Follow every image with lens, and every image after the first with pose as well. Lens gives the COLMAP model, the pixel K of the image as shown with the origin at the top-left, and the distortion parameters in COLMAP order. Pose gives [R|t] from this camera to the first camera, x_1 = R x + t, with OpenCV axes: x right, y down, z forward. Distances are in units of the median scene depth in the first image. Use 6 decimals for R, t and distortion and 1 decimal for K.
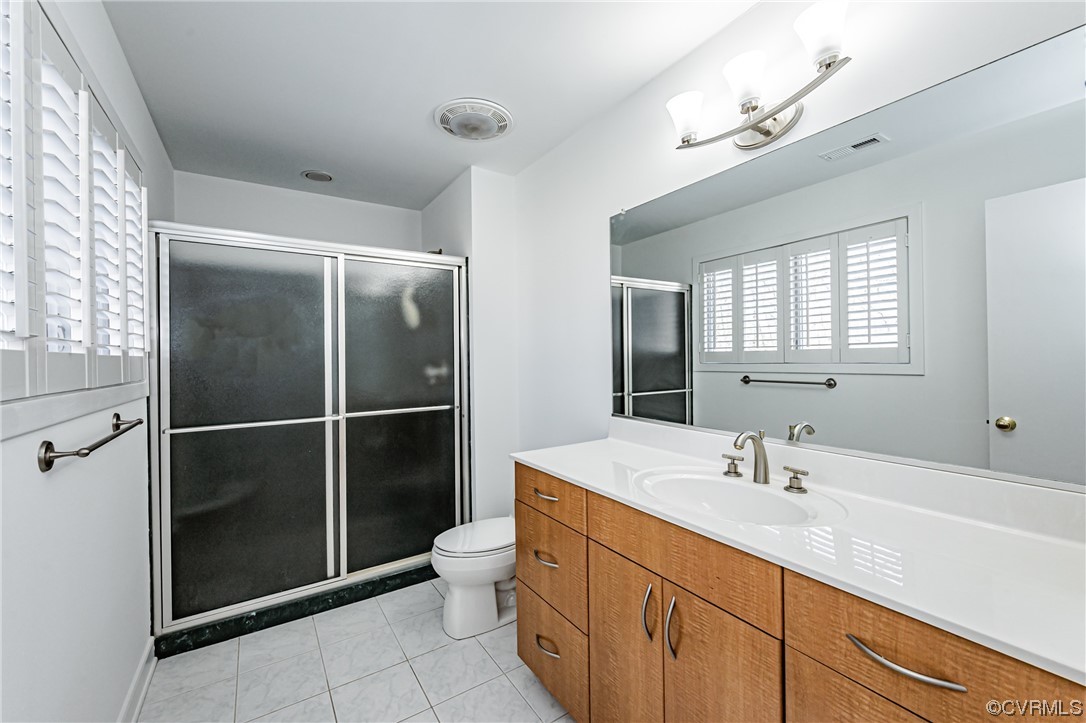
lens RADIAL K [[436.5, 0, 543.8], [0, 436.5, 355.4], [0, 0, 1]] dist [-0.000602, -0.000004]
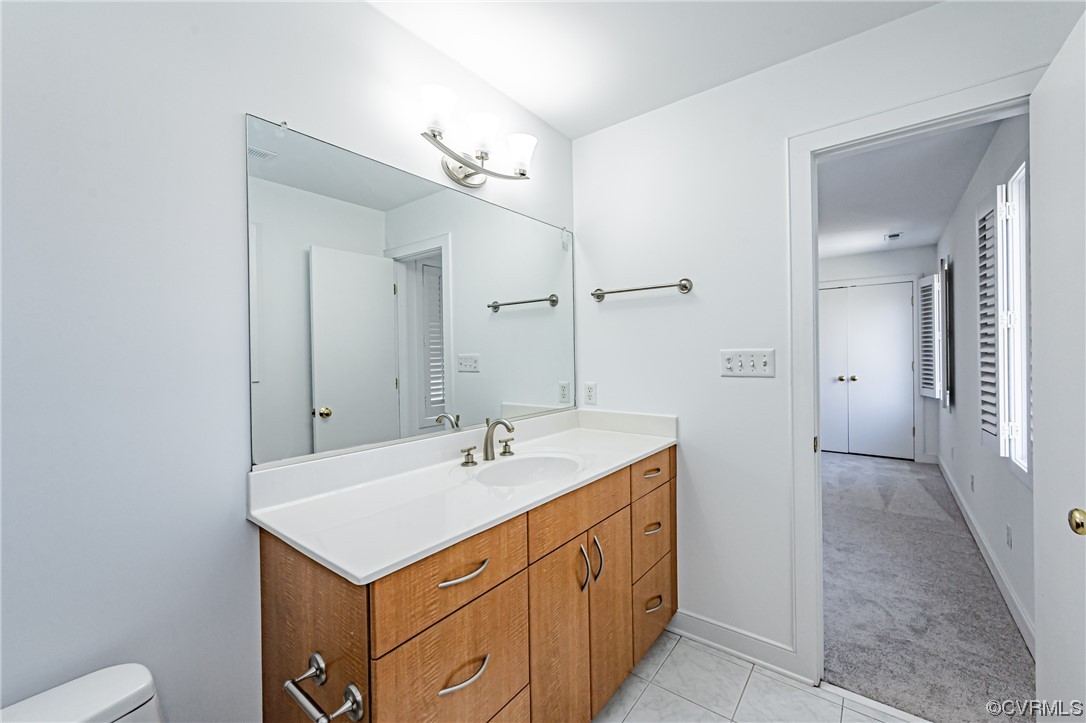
lens RADIAL K [[436.5, 0, 544.2], [0, 436.5, 357.7], [0, 0, 1]] dist [-0.000602, -0.000004]
pose [[-0.316363, 0.009977, 0.948586, -0.739003], [0.023301, 0.999725, -0.002744, 0.007979], [-0.948352, 0.021235, -0.316508, 1.247460]]
